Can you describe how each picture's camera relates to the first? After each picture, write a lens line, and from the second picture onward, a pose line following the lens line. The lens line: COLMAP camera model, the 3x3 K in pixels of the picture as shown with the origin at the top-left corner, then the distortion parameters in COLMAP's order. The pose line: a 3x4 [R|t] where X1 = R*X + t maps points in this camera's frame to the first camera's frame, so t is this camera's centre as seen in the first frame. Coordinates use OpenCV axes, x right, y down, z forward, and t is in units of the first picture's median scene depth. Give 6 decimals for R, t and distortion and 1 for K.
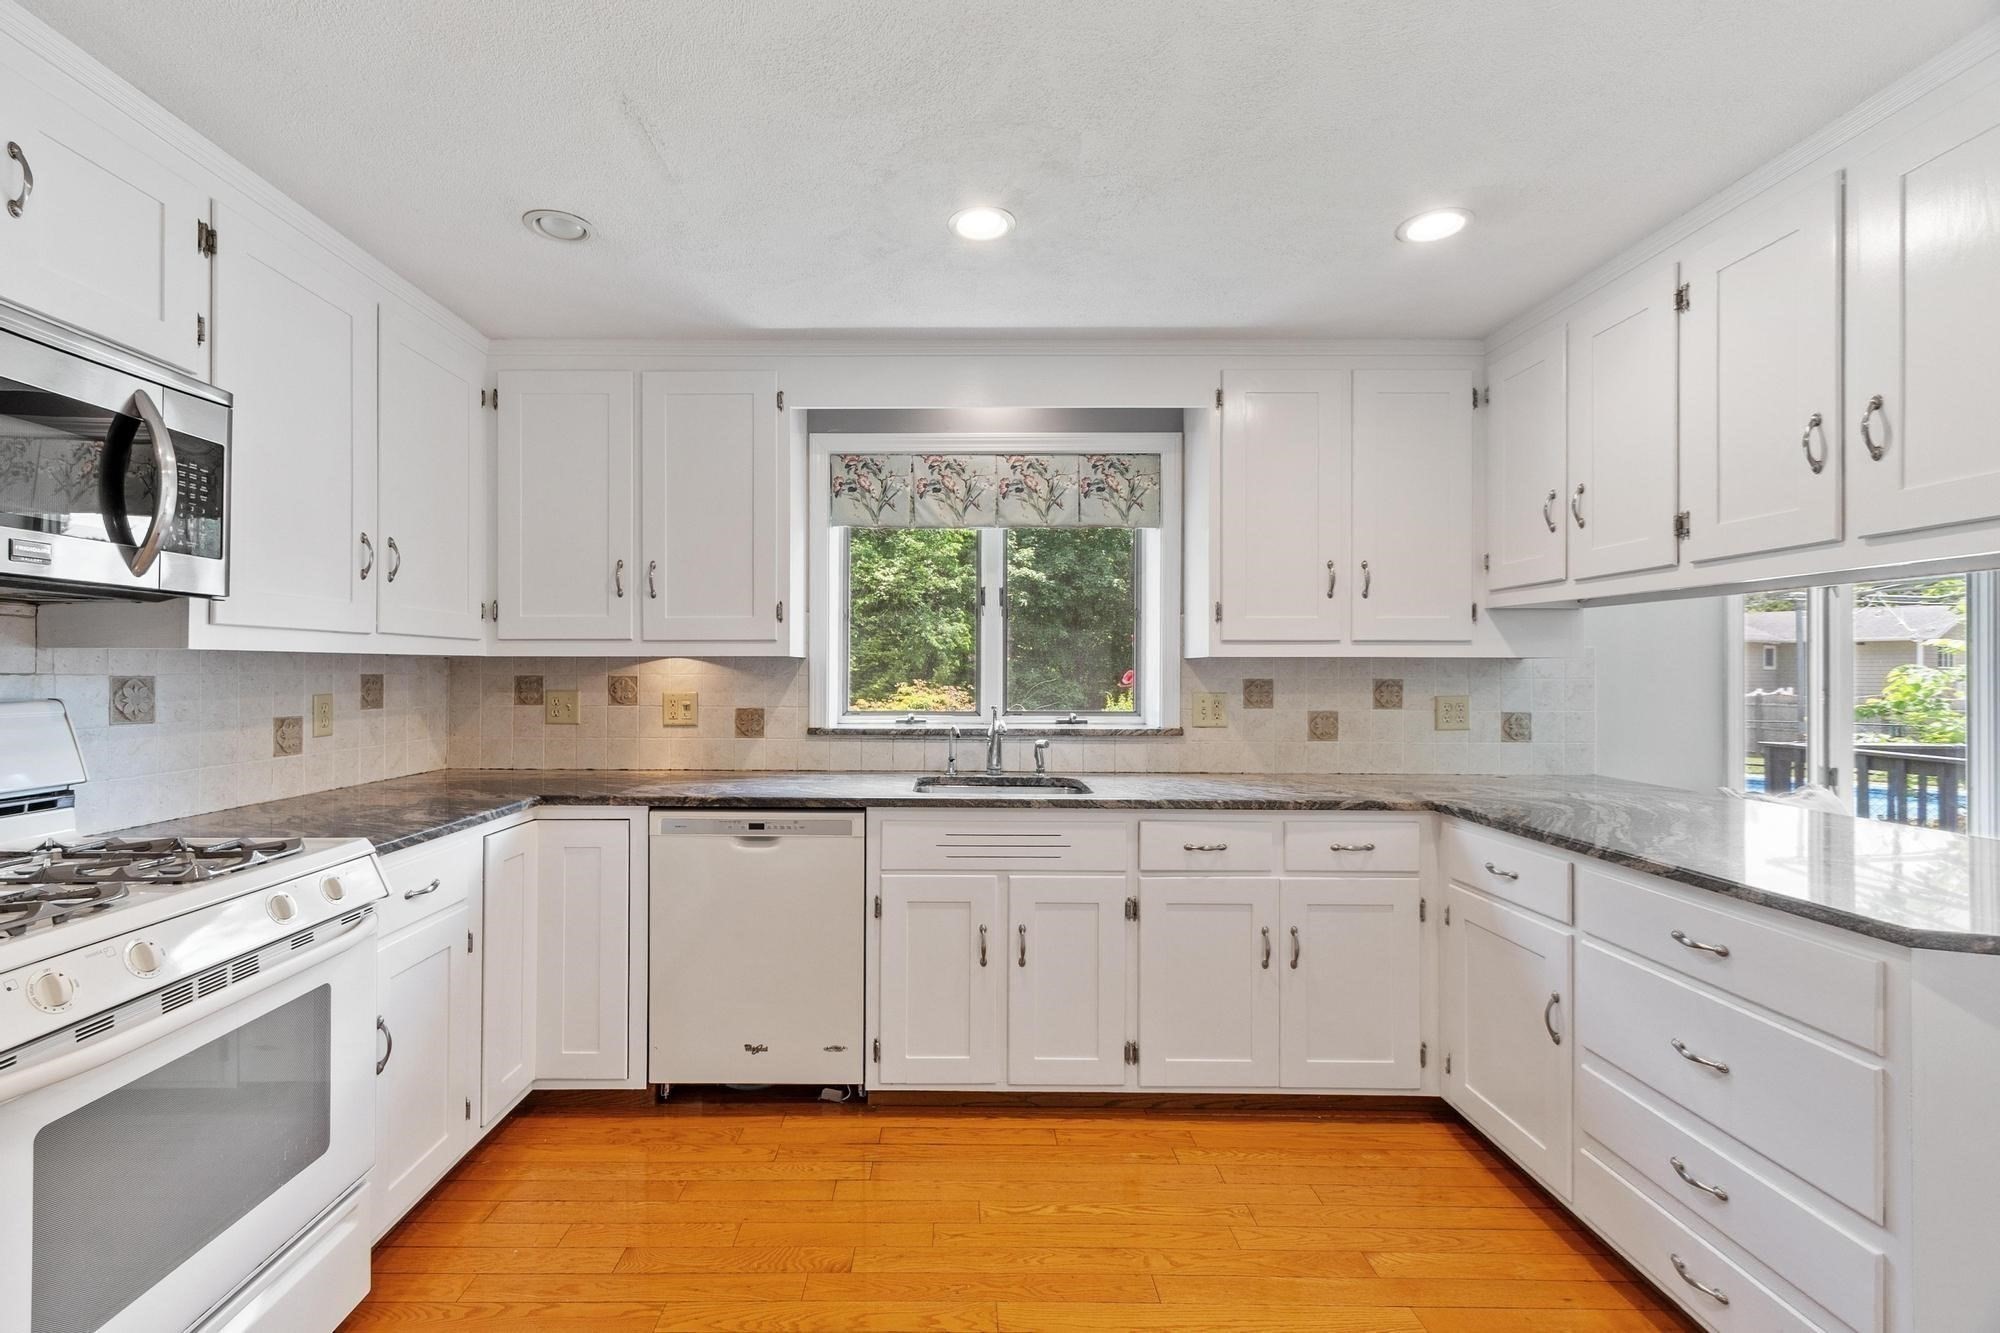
lens RADIAL K [[886.2, 0, 944.3], [0, 886.2, 663.7], [0, 0, 1]] dist [0.003518, 0.000436]
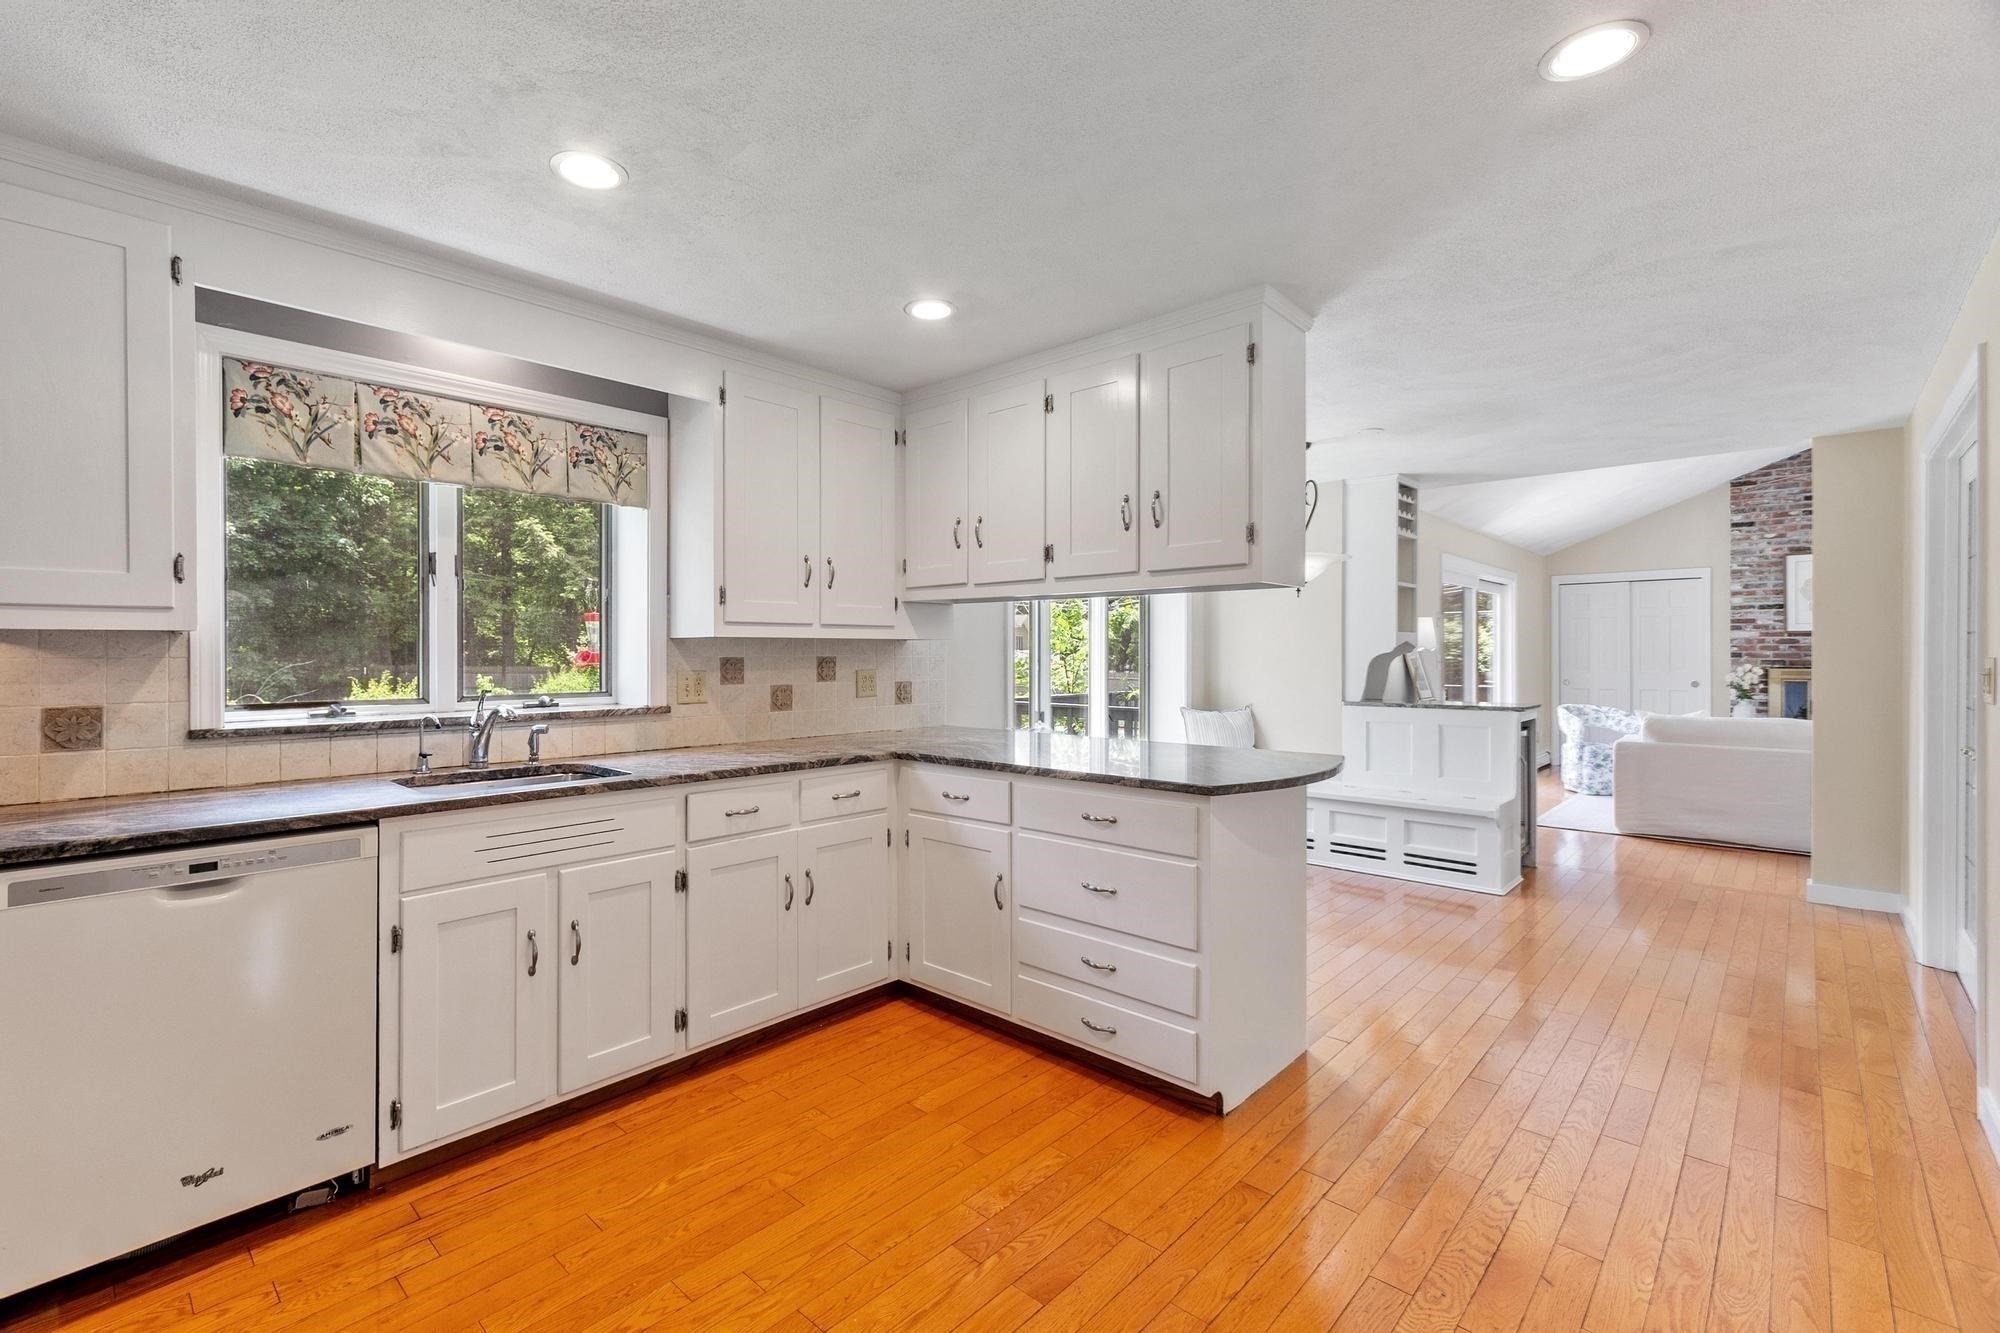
lens RADIAL K [[886.2, 0, 953.2], [0, 886.2, 655.7], [0, 0, 1]] dist [0.003518, 0.000436]
pose [[0.681722, -0.007004, 0.731578, -0.292459], [-0.002840, 0.999921, 0.012219, 0.001177], [-0.731606, -0.010407, 0.681648, 0.061431]]
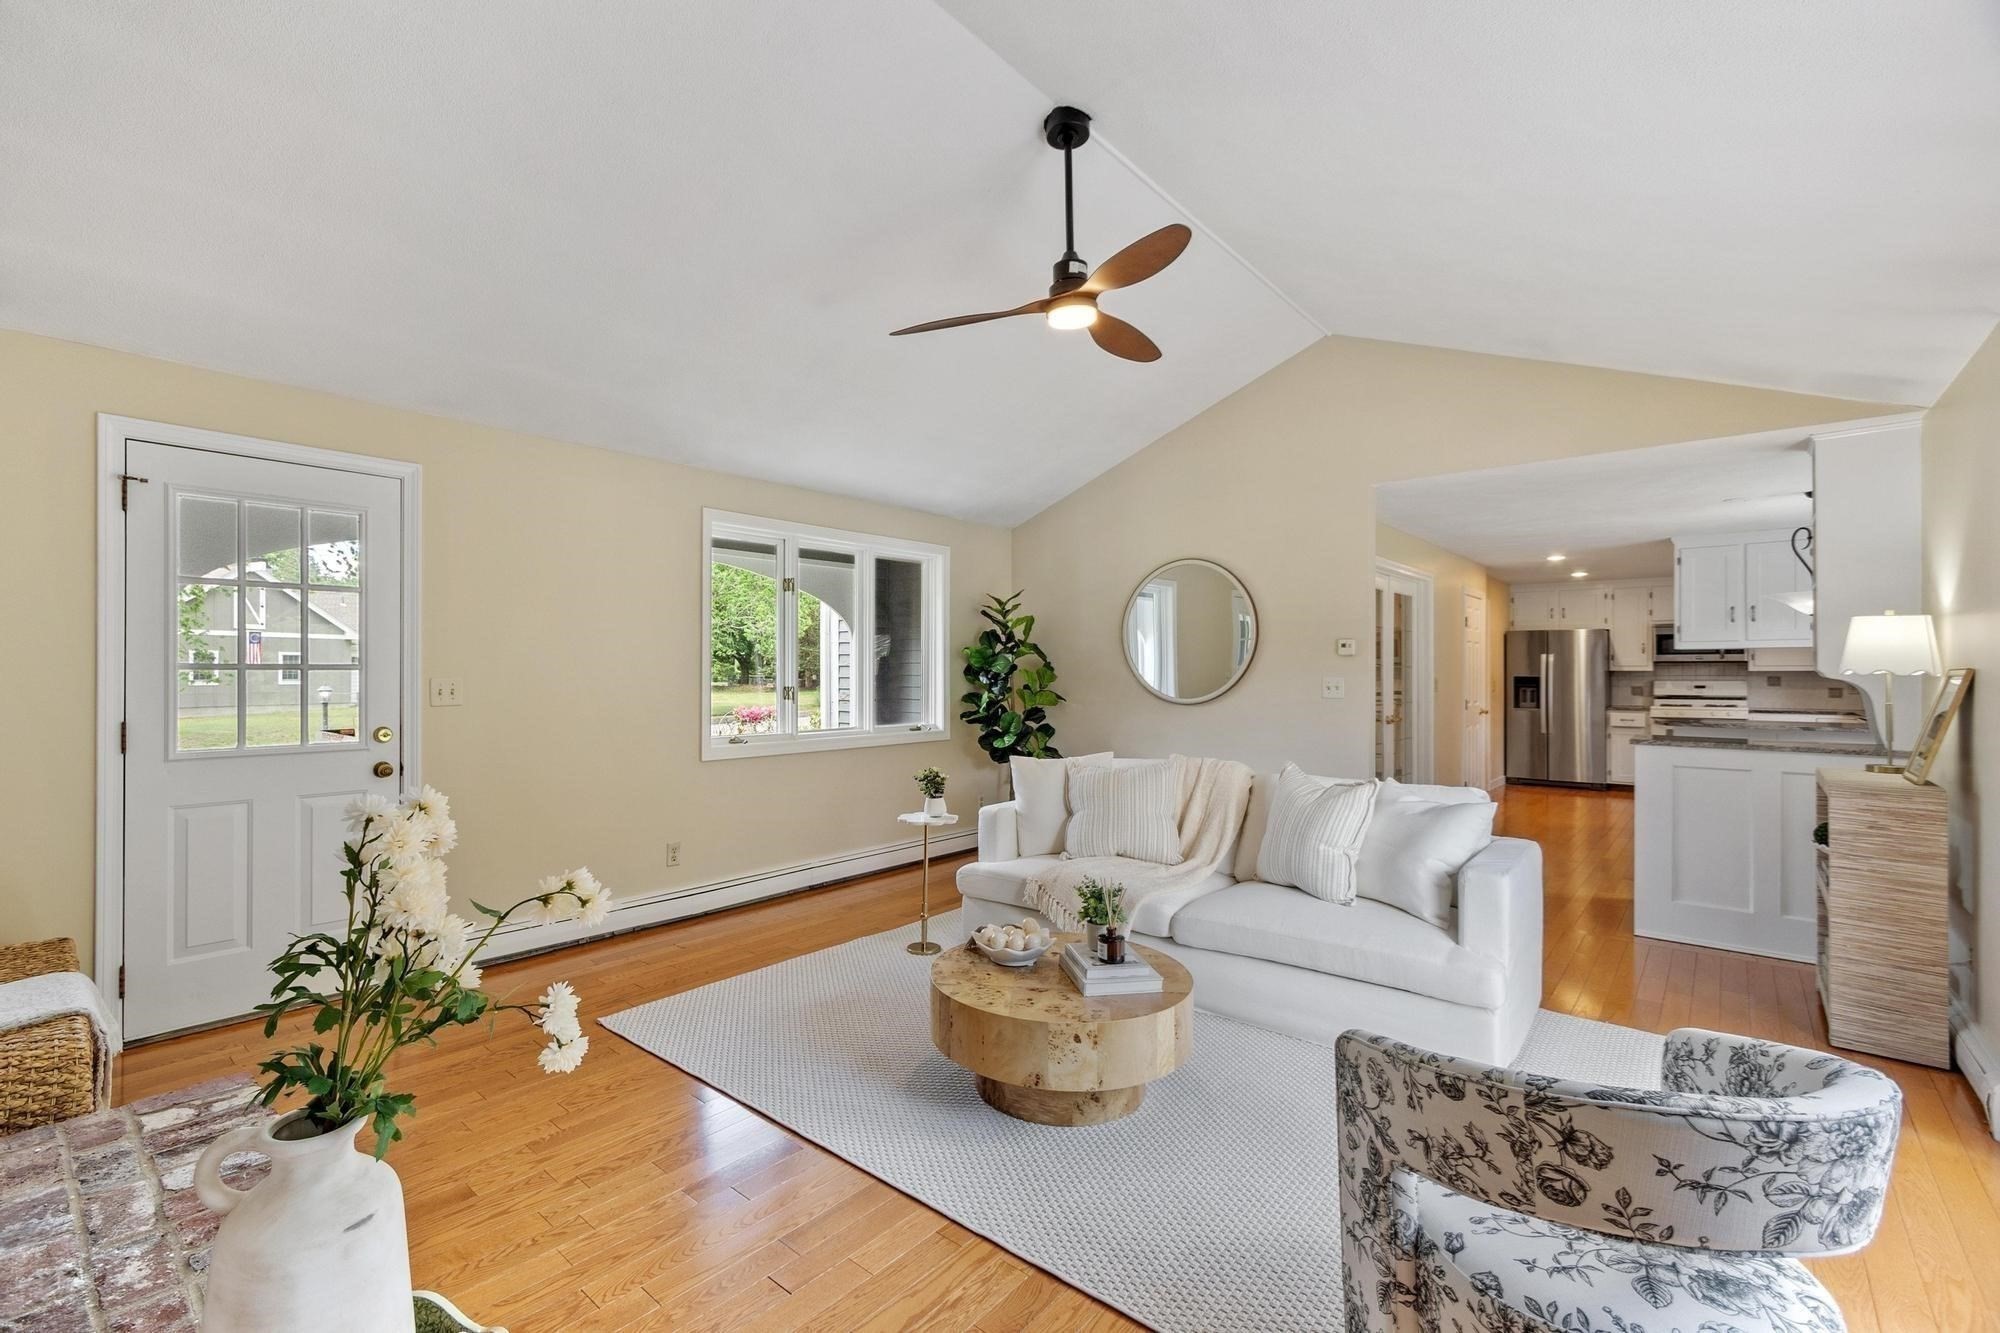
lens RADIAL K [[886.2, 0, 982.3], [0, 886.2, 667.7], [0, 0, 1]] dist [0.003518, 0.000436]
pose [[-0.644222, -0.005501, -0.764819, 3.881258], [0.005691, 0.999912, -0.011986, 0.000025], [0.764817, -0.012074, -0.644134, 0.591460]]
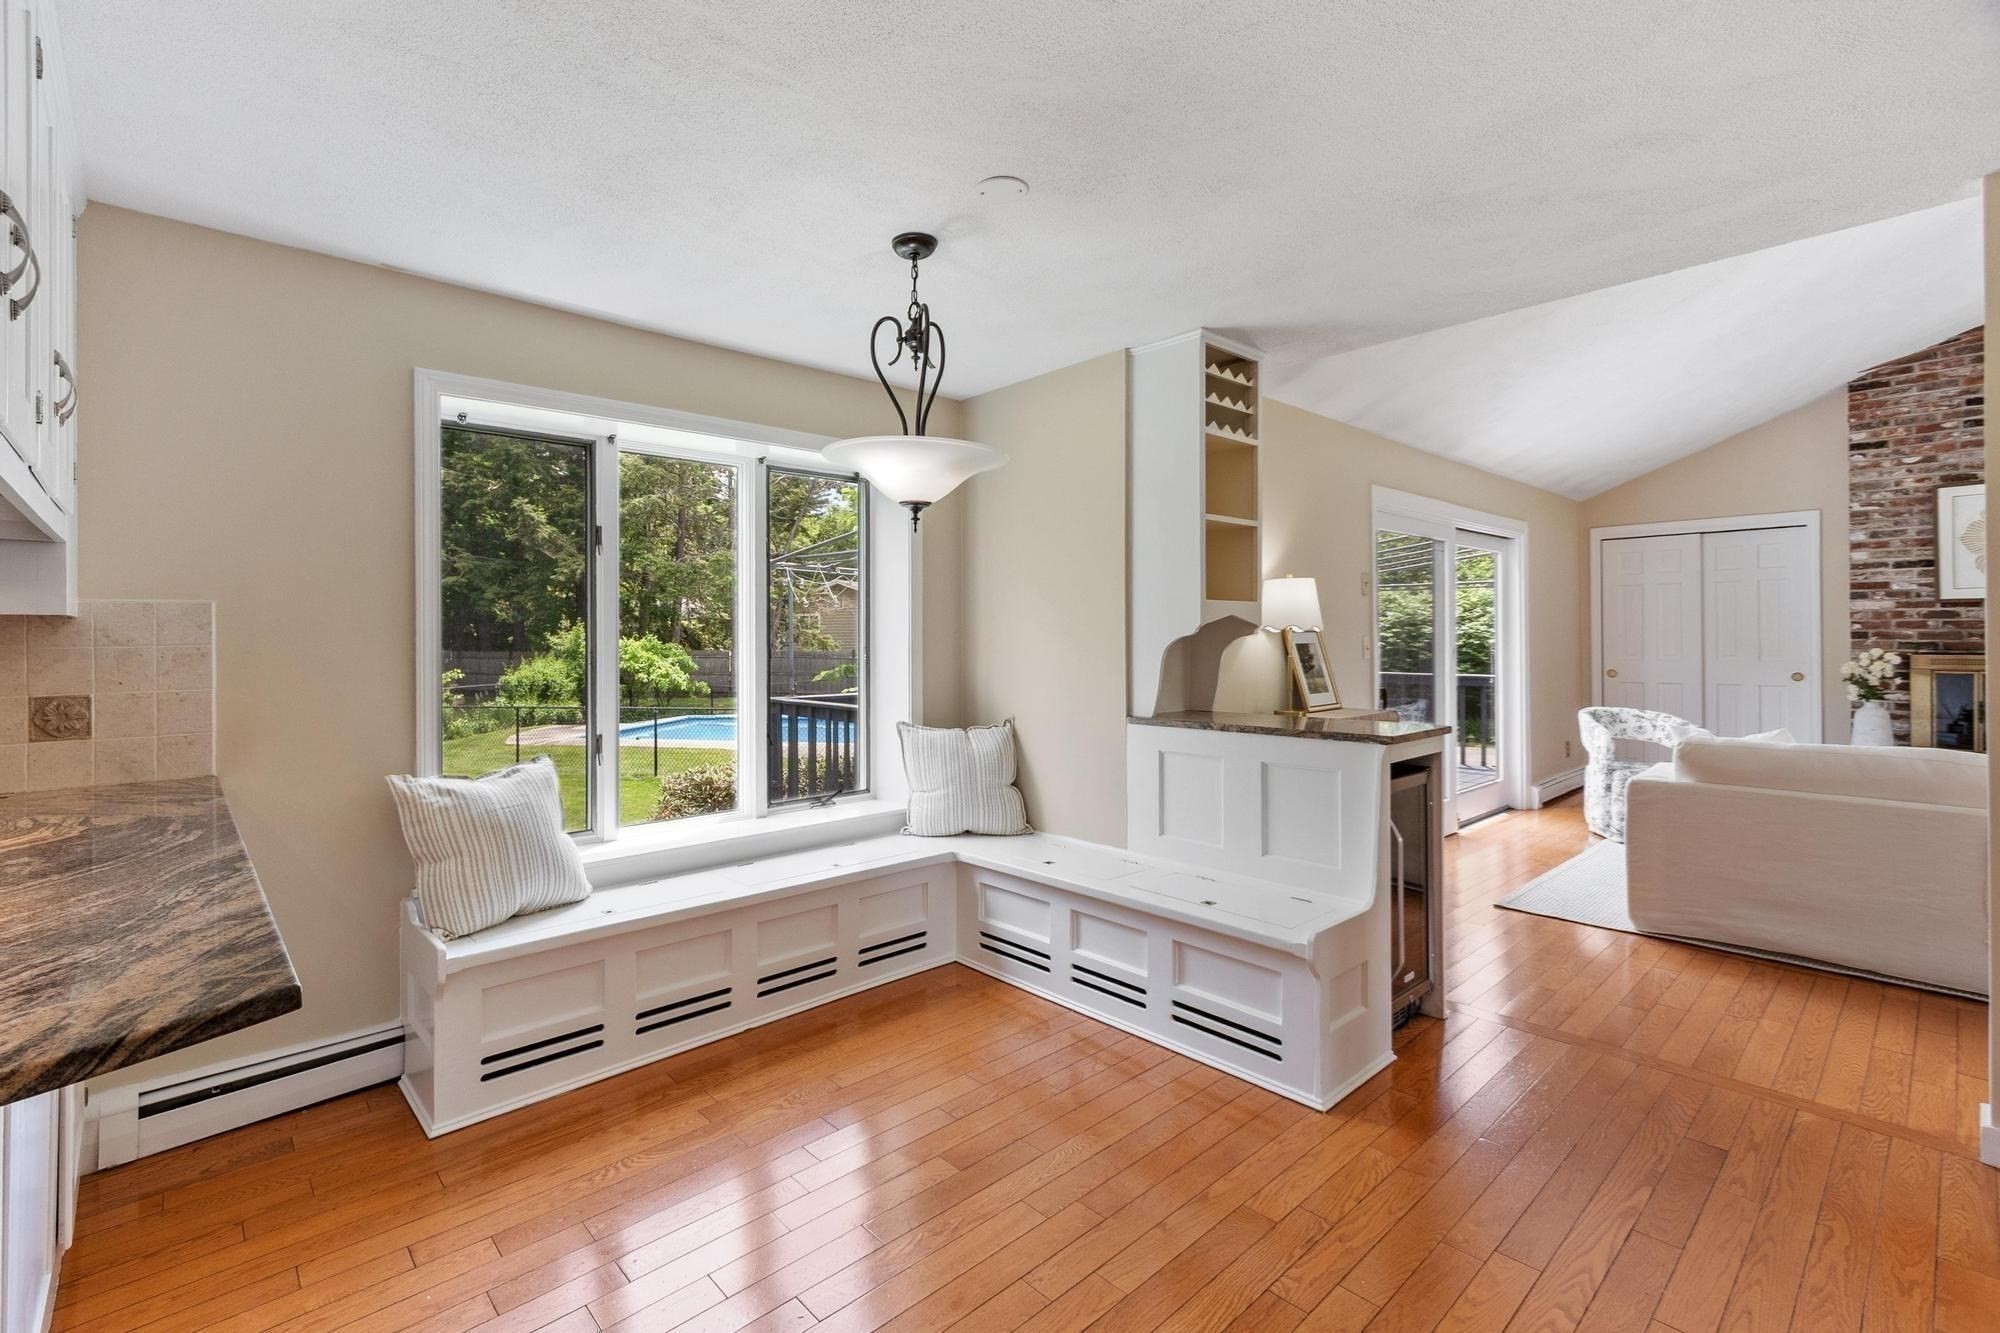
lens RADIAL K [[886.2, 0, 947.4], [0, 886.2, 634.0], [0, 0, 1]] dist [0.003518, 0.000436]
pose [[0.744209, -0.007242, 0.667907, 0.774817], [0.002322, 0.999963, 0.008254, 0.003575], [-0.667942, -0.004592, 0.744199, 0.048604]]
